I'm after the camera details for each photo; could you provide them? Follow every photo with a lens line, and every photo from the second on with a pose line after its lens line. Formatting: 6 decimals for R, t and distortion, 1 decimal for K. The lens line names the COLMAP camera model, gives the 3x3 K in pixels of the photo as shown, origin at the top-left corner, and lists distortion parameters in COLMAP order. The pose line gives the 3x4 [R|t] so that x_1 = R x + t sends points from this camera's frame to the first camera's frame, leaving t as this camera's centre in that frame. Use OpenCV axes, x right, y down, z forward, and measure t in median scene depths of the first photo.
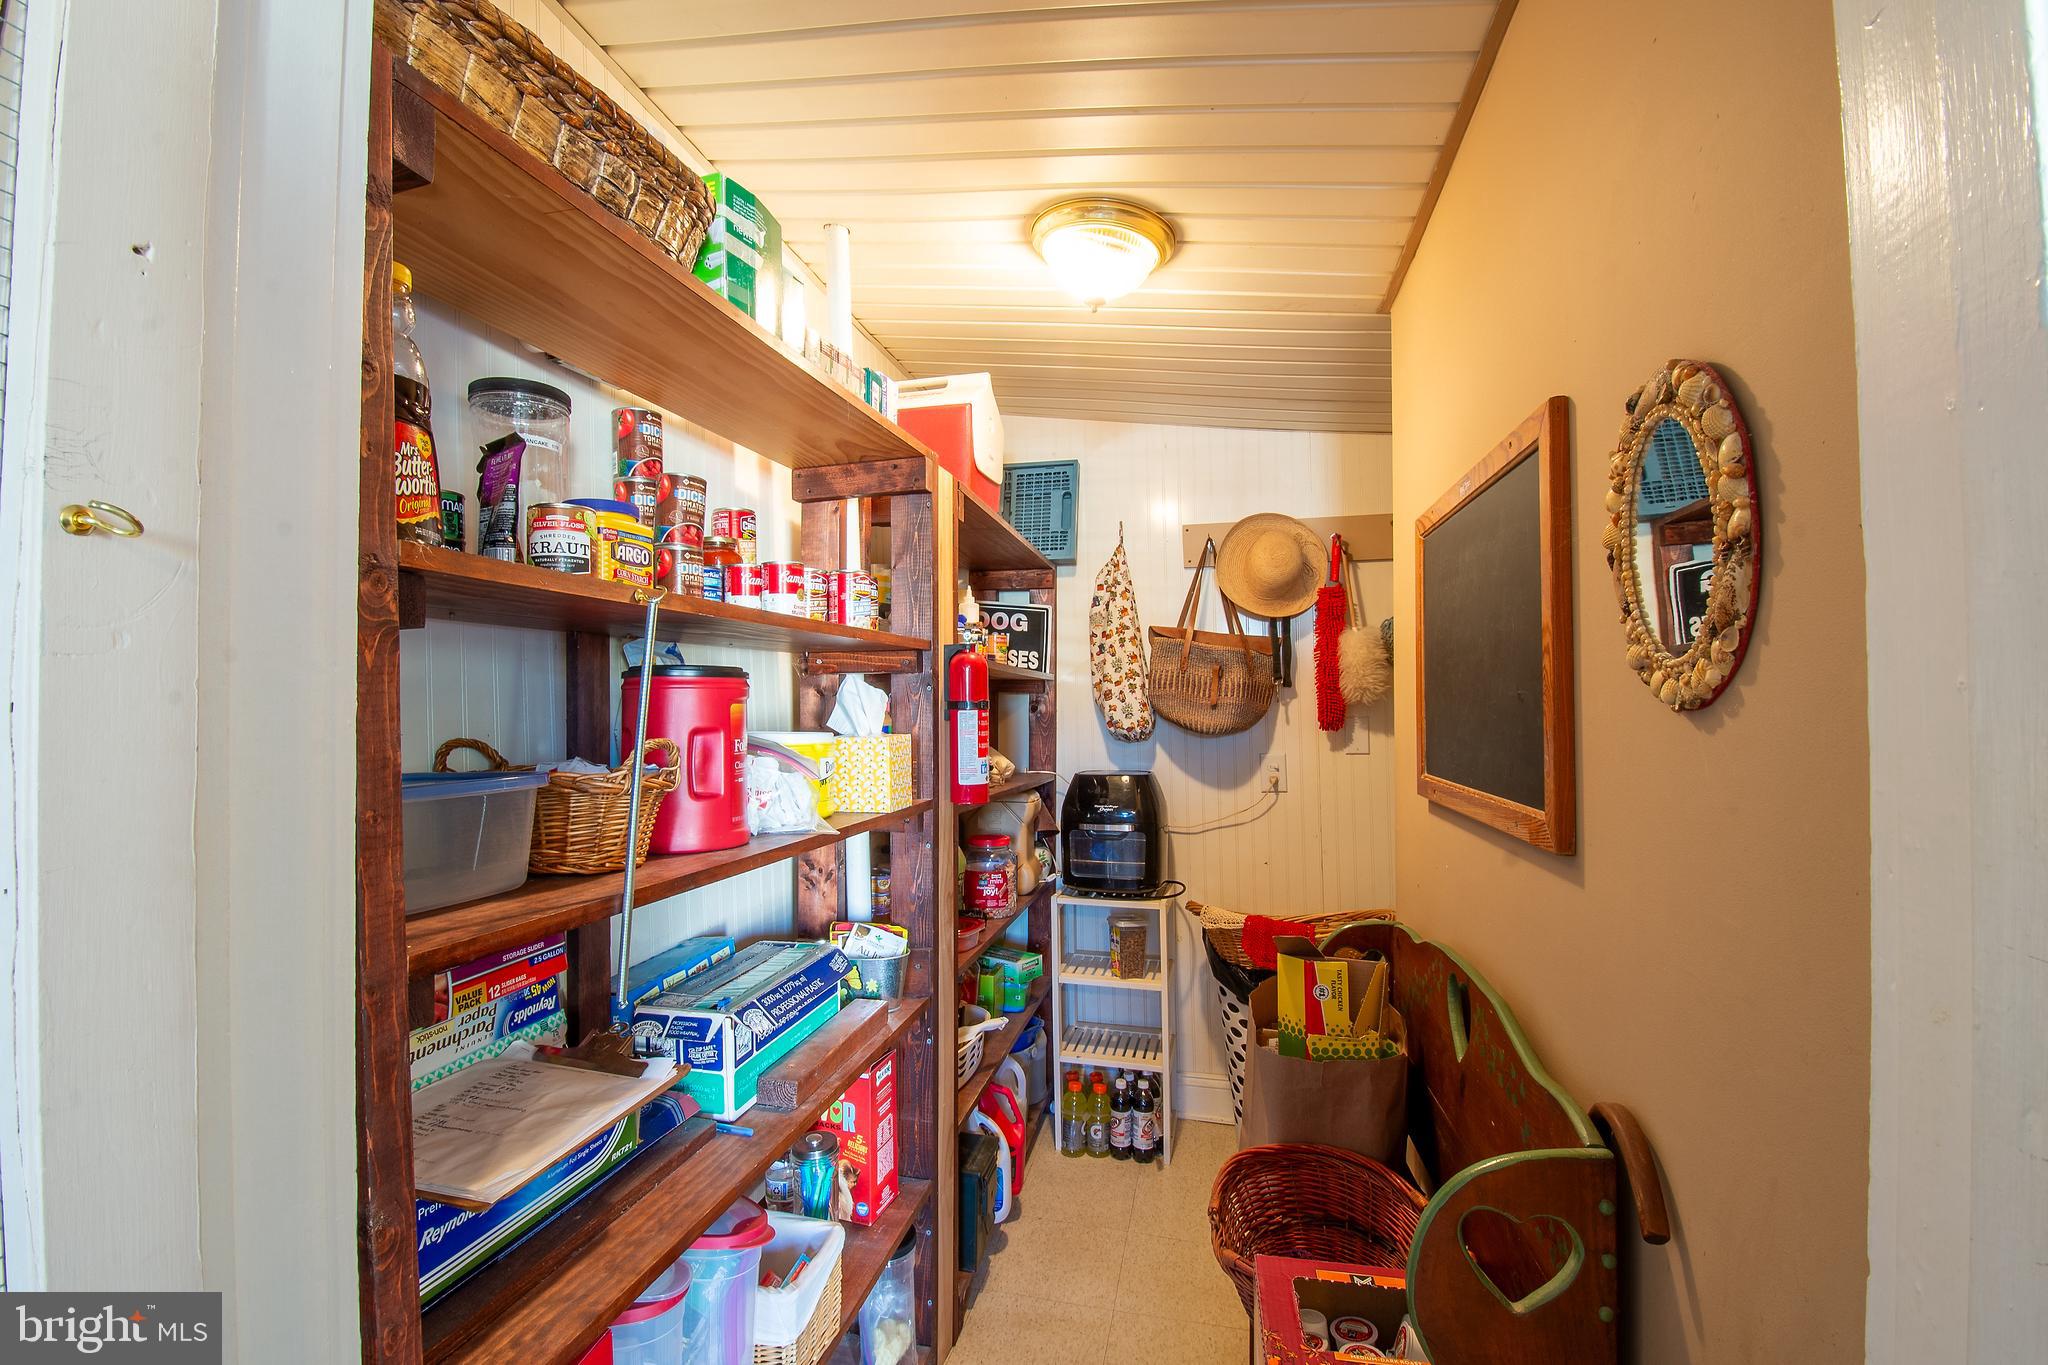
lens RADIAL K [[900.3, 0, 989.1], [0, 900.3, 683.5], [0, 0, 1]] dist [0.002204, -0.014839]
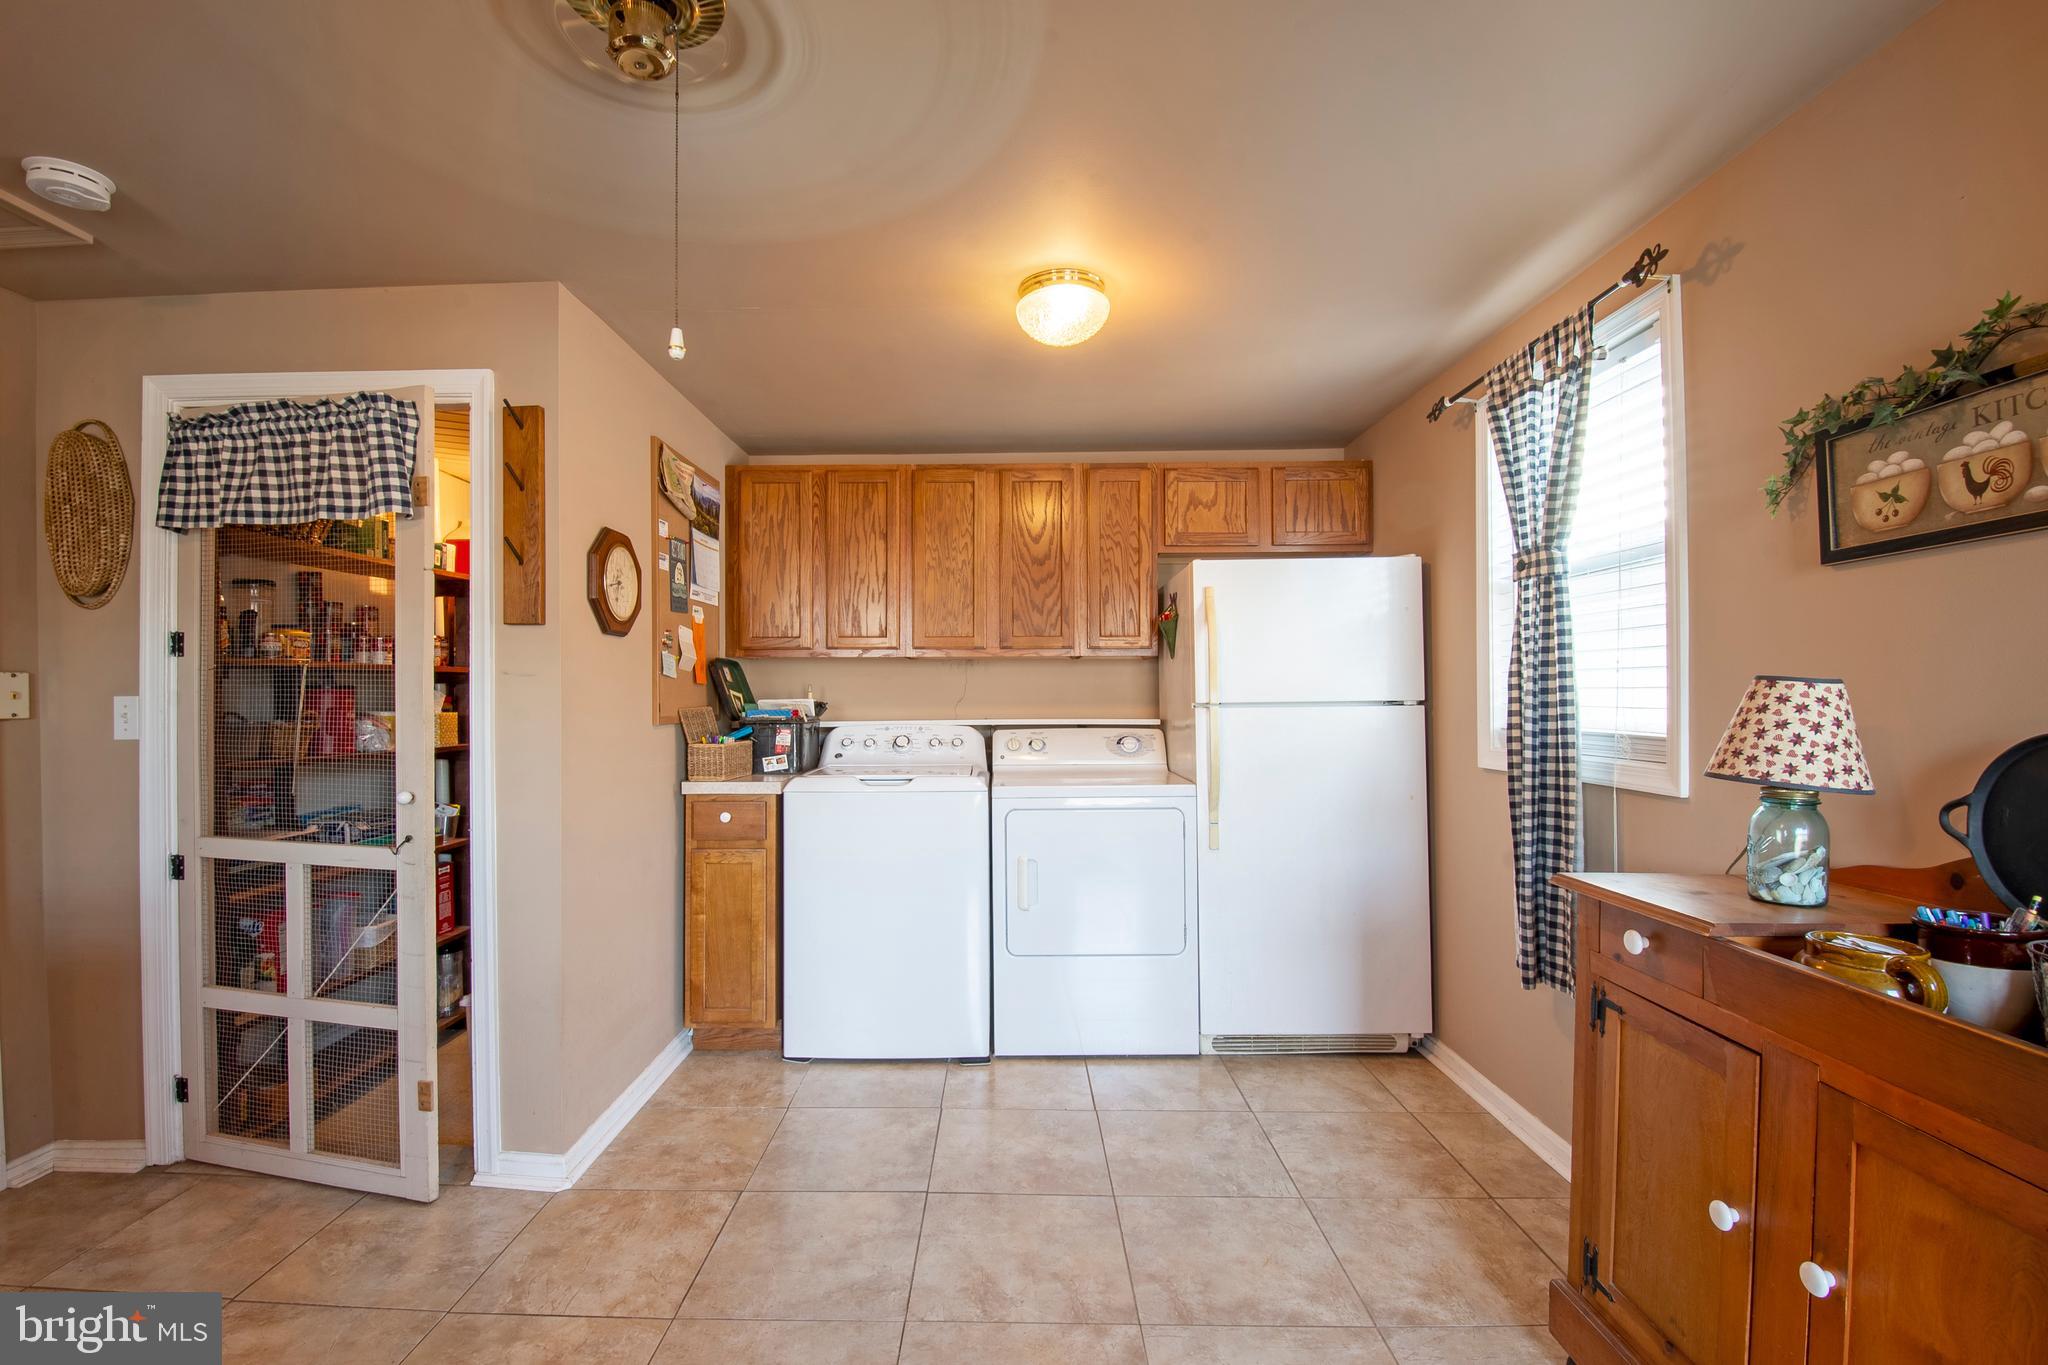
lens RADIAL K [[900.3, 0, 989.1], [0, 900.3, 683.5], [0, 0, 1]] dist [0.002204, -0.014839]
pose [[0.975140, -0.001103, 0.221588, 0.915235], [-0.000448, 0.999976, 0.006948, -0.038550], [-0.221590, -0.006875, 0.975116, -1.864635]]
